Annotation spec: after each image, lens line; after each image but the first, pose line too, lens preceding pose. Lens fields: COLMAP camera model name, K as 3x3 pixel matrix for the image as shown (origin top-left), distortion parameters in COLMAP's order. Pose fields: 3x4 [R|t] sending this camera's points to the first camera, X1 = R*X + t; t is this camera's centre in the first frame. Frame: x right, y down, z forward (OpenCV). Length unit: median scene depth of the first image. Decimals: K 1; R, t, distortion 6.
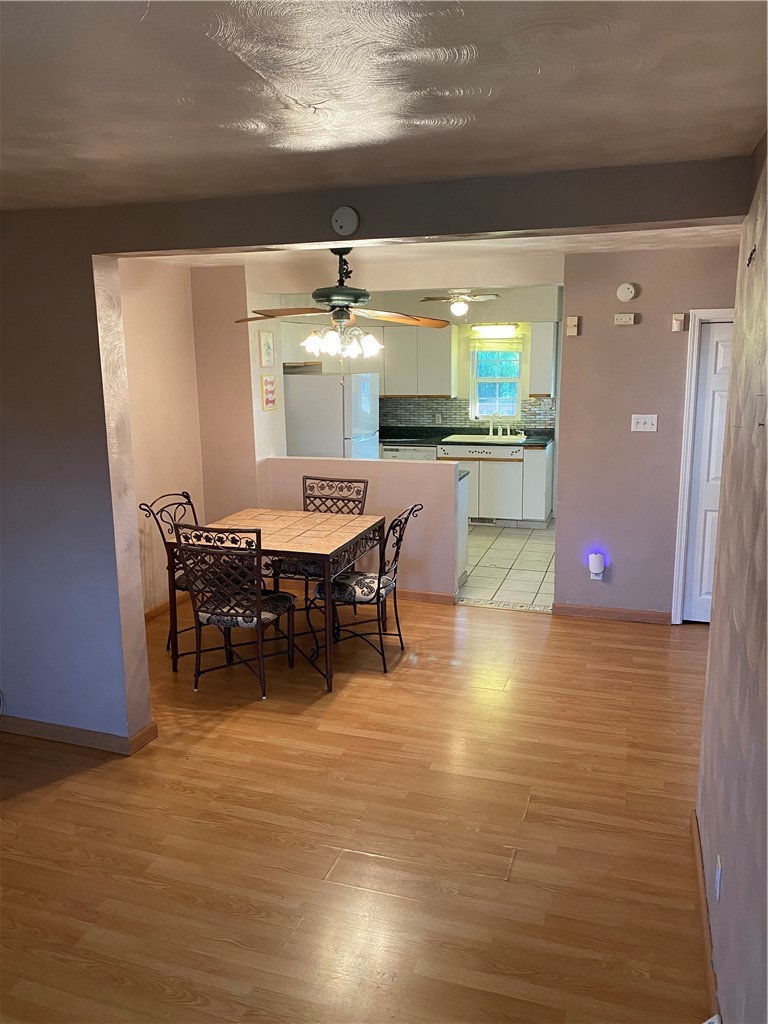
lens RADIAL K [[787.2, 0, 383.9], [0, 787.2, 508.5], [0, 0, 1]] dist [0.046543, -0.042271]
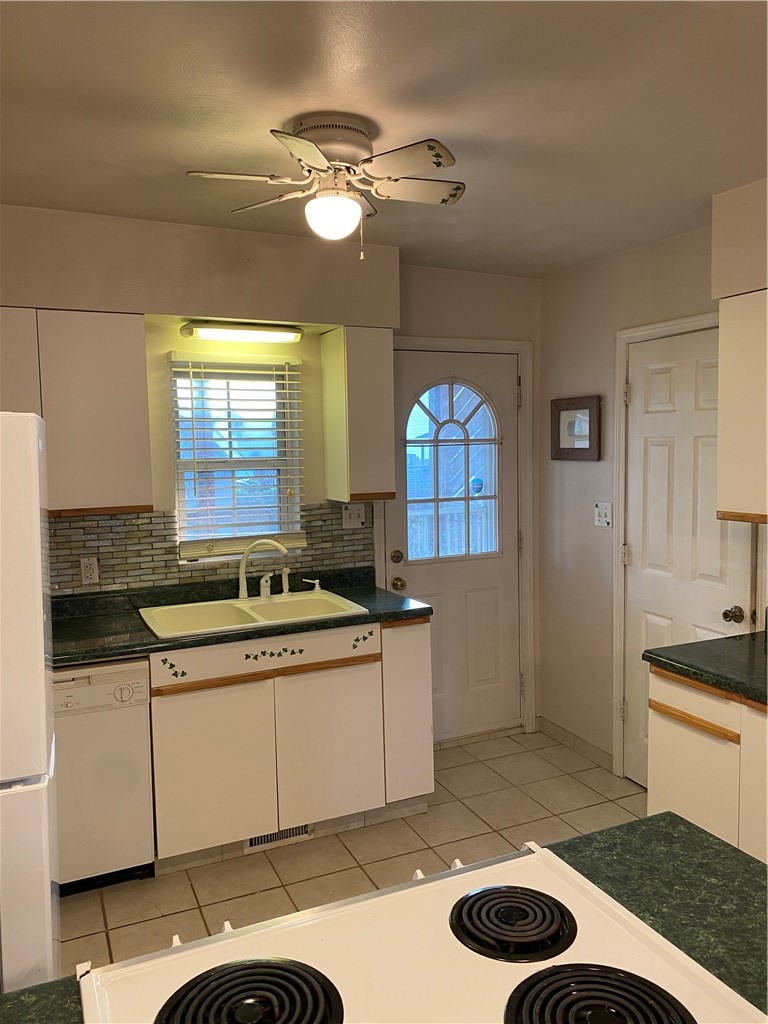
lens RADIAL K [[787.2, 0, 383.9], [0, 787.2, 512.5], [0, 0, 1]] dist [0.046543, -0.042271]
pose [[0.750643, -0.069748, 0.657017, -0.074447], [0.143289, 0.987931, -0.058831, -0.104432], [-0.644984, 0.138304, 0.751577, 0.662076]]
